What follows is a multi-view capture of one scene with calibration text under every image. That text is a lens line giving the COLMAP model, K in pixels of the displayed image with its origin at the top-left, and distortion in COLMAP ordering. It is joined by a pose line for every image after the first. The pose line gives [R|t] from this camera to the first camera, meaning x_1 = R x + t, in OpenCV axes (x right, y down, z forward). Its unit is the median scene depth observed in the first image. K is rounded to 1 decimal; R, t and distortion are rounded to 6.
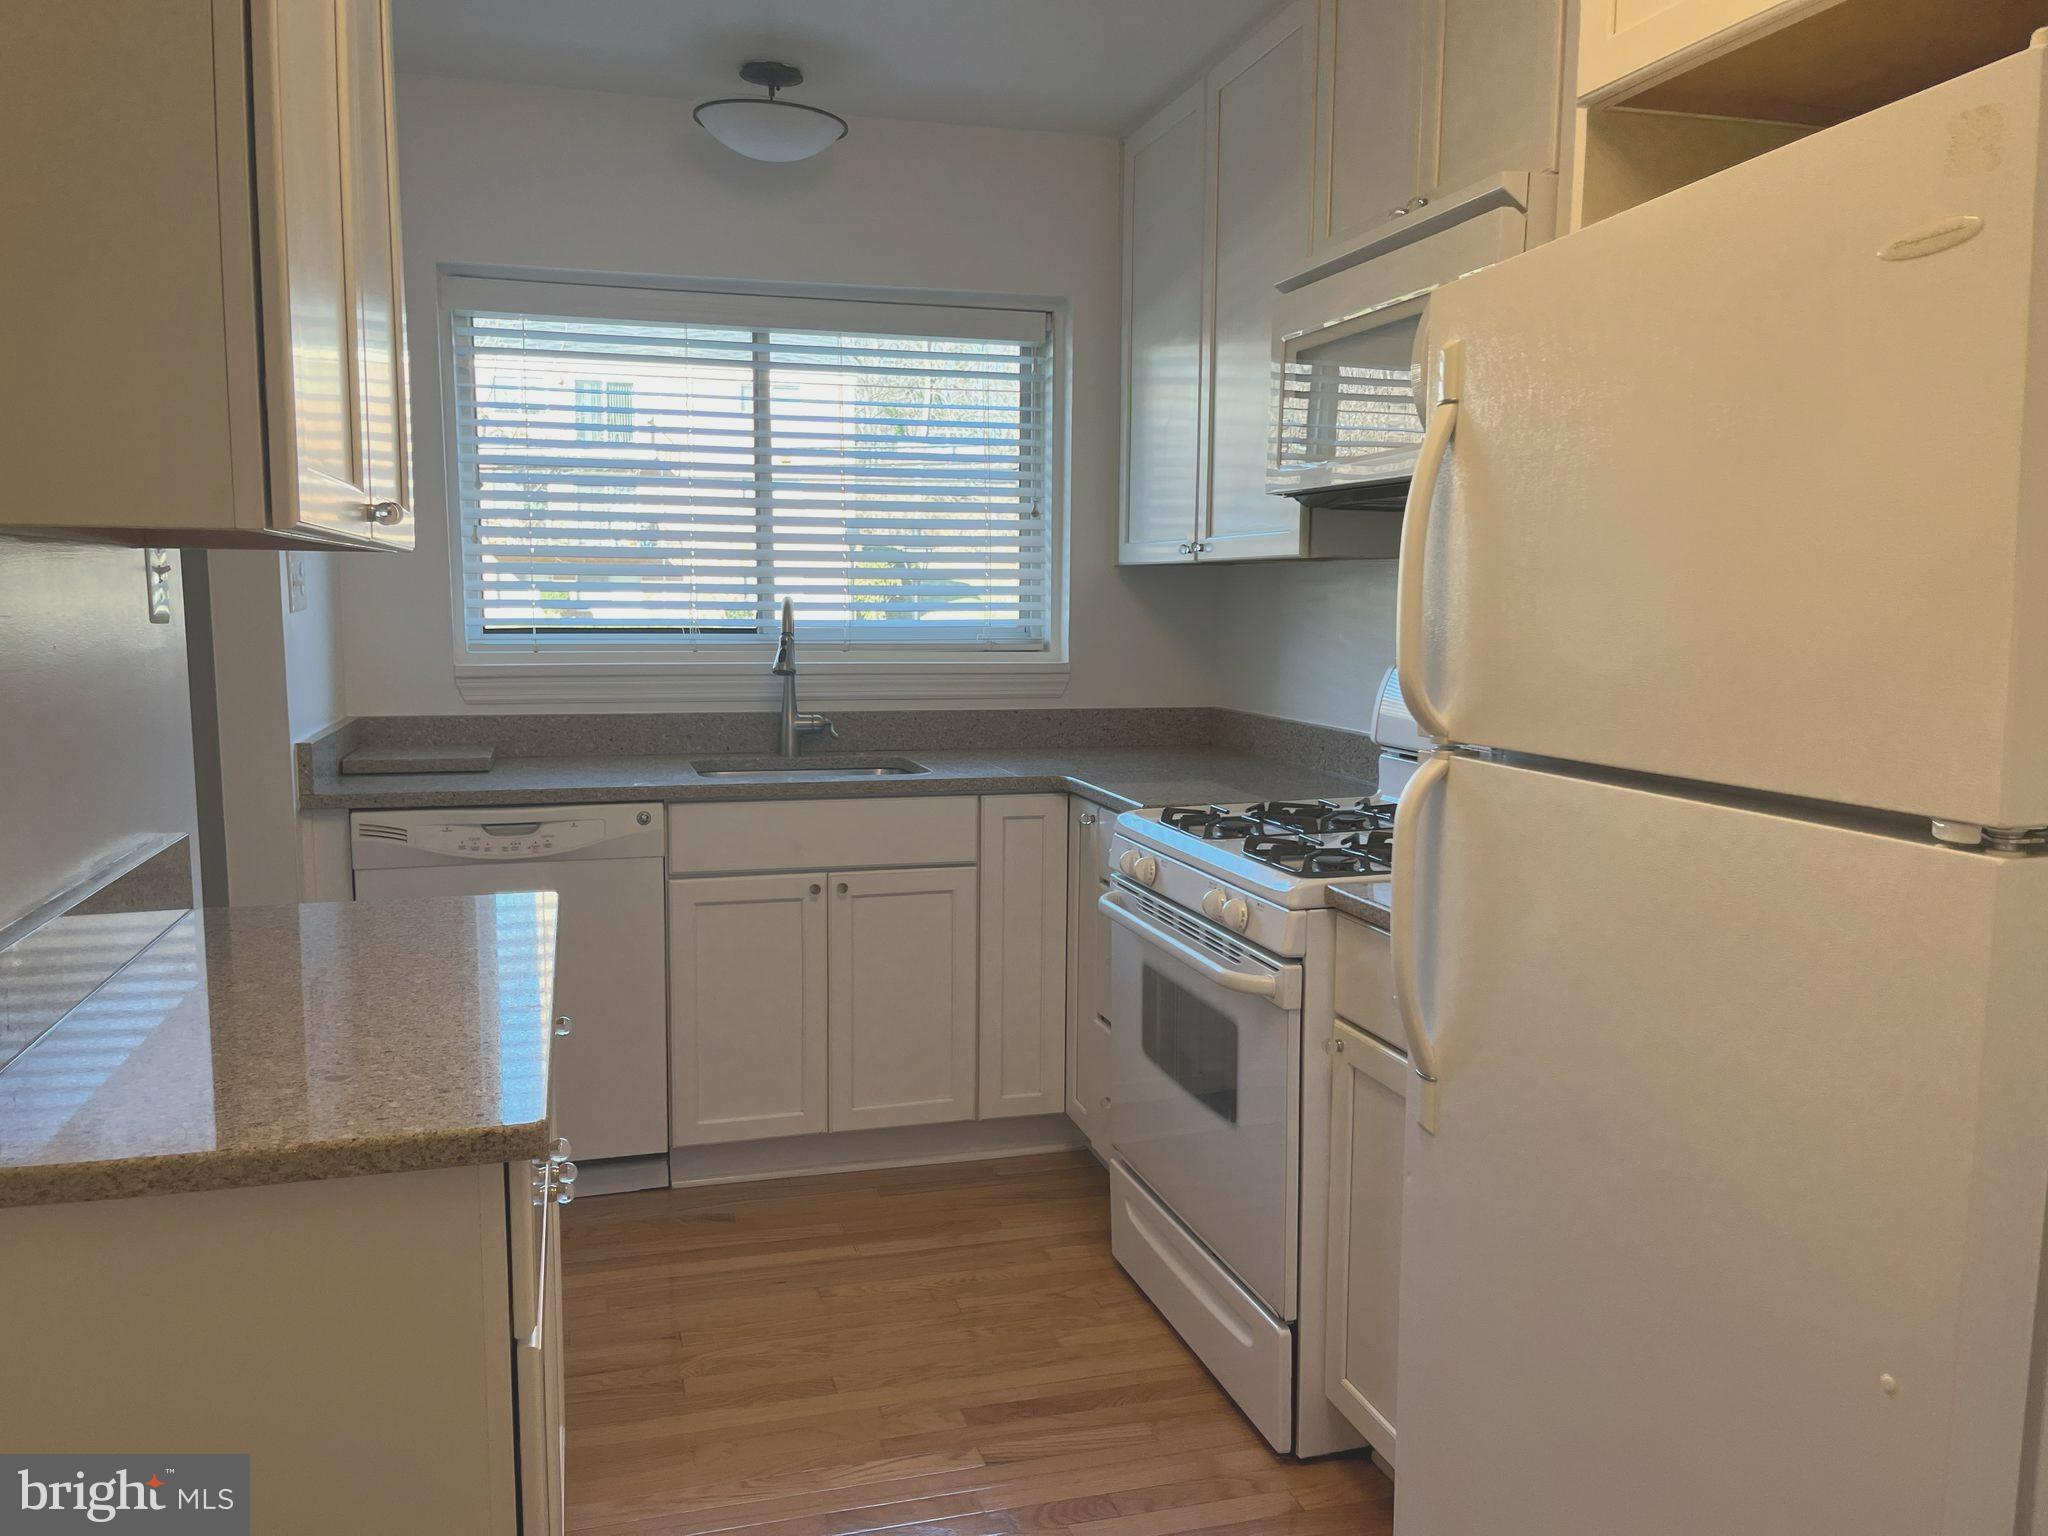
lens RADIAL K [[1547.7, 0, 1023.7], [0, 1547.7, 773.3], [0, 0, 1]] dist [-0.005348, -0.000715]
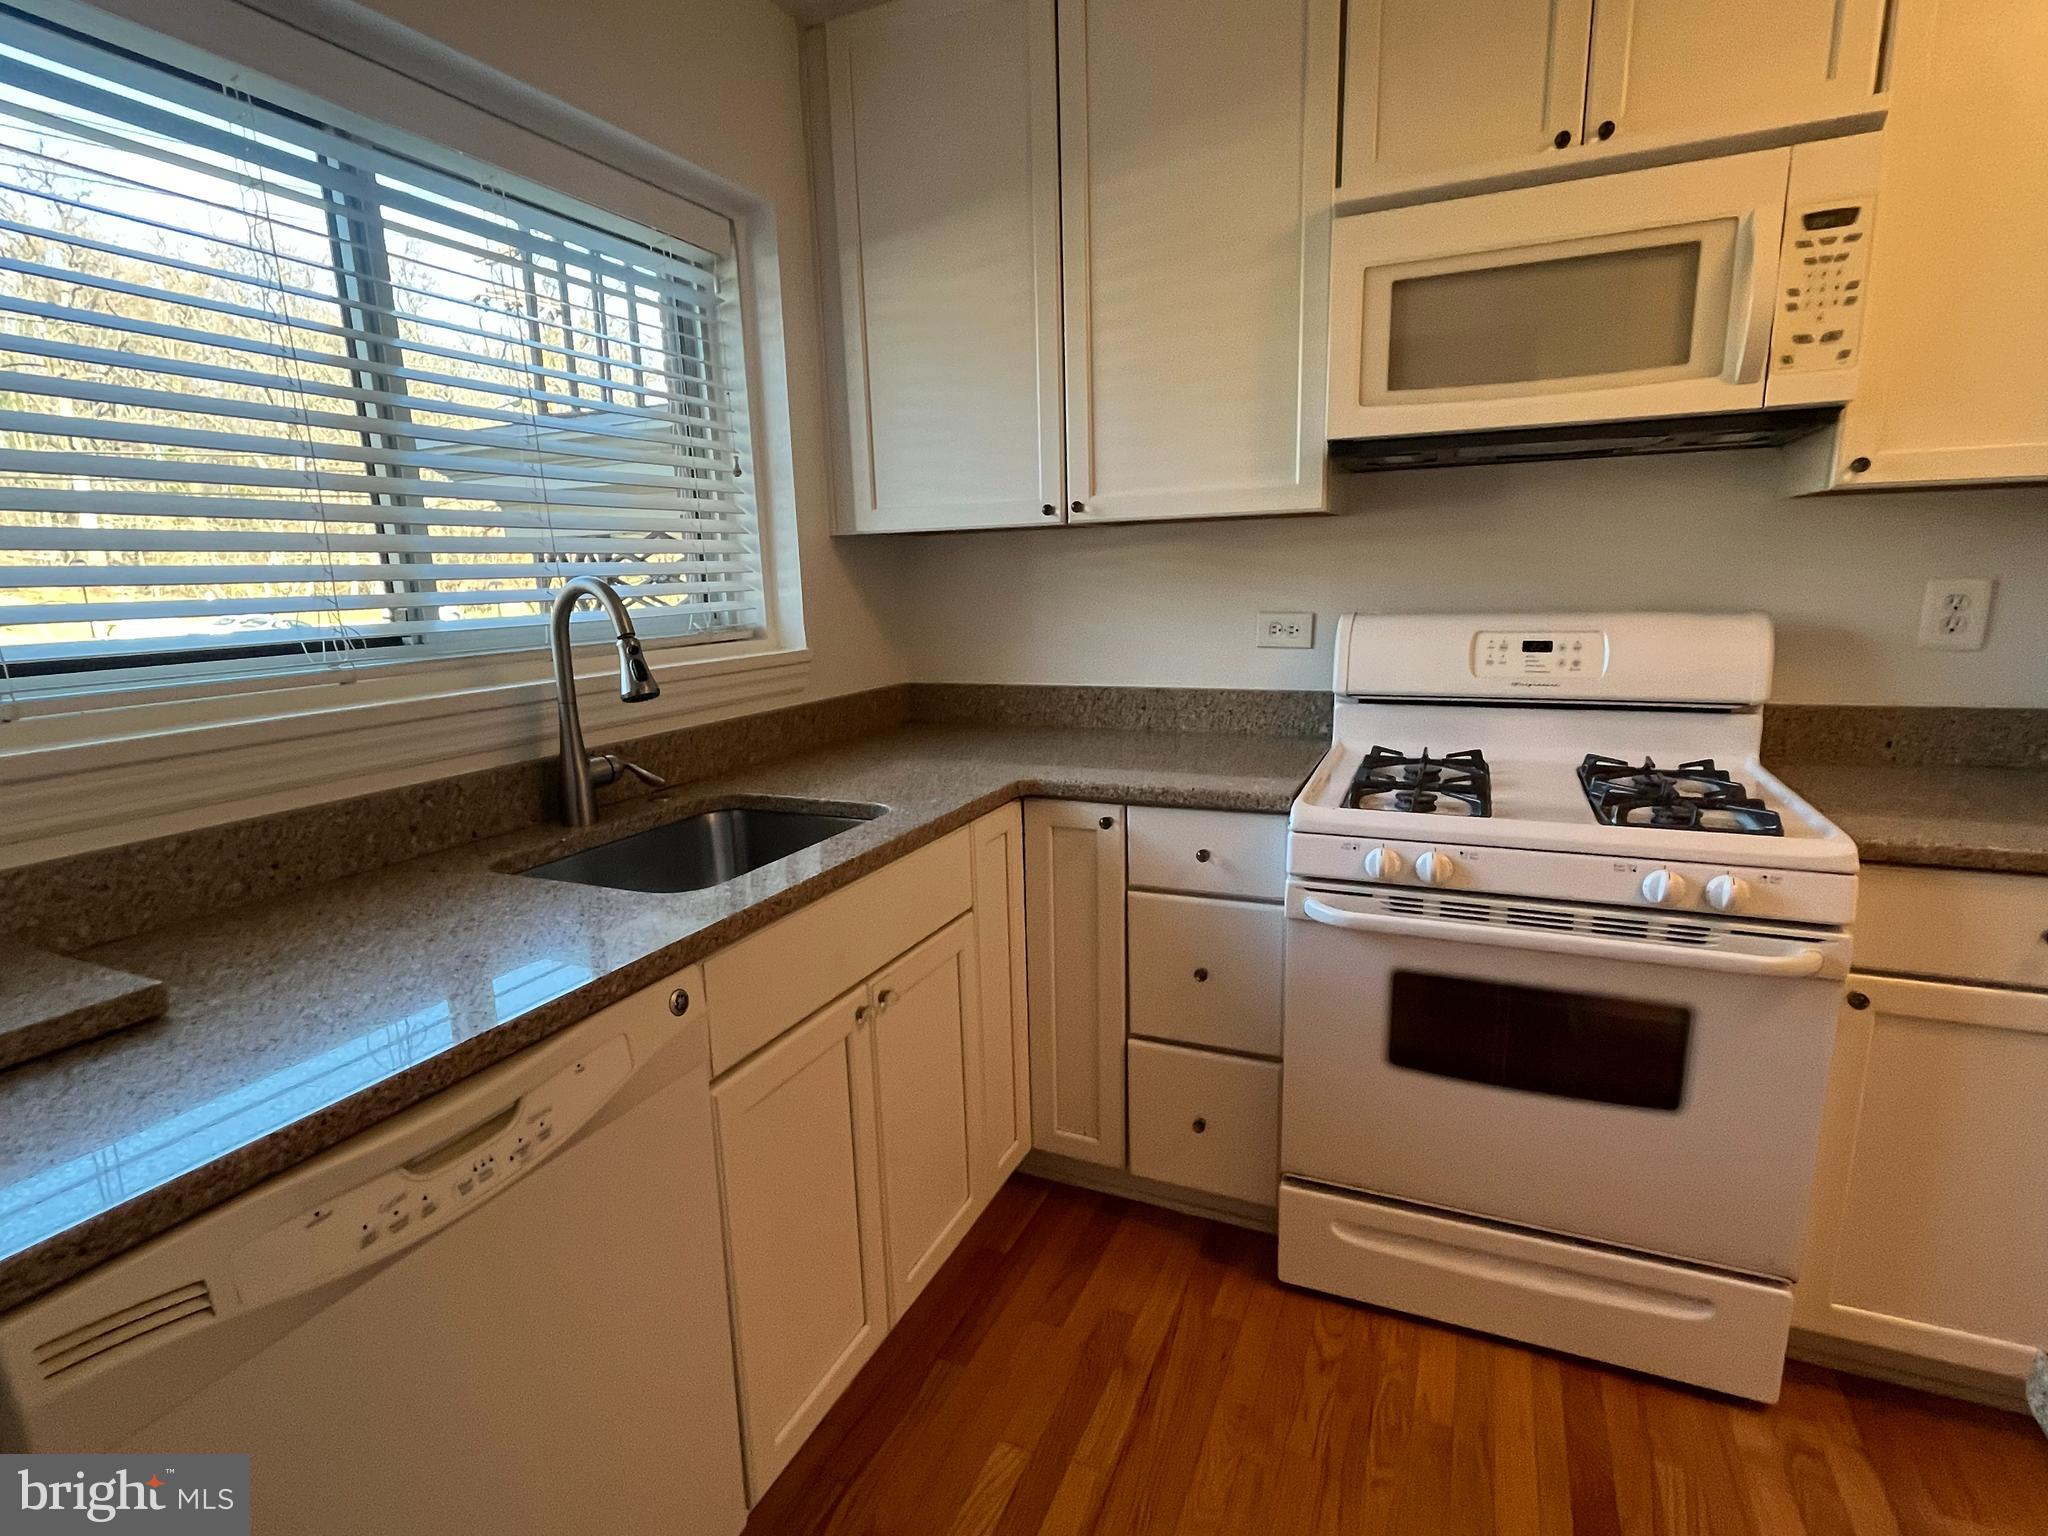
lens RADIAL K [[1004.9, 0, 1026.1], [0, 1004.9, 763.5], [0, 0, 1]] dist [-0.013285, 0.000018]
pose [[0.650189, -0.168161, 0.740929, -0.370002], [0.120188, 0.985684, 0.118241, -0.069565], [-0.750206, 0.012172, 0.661092, 0.624212]]
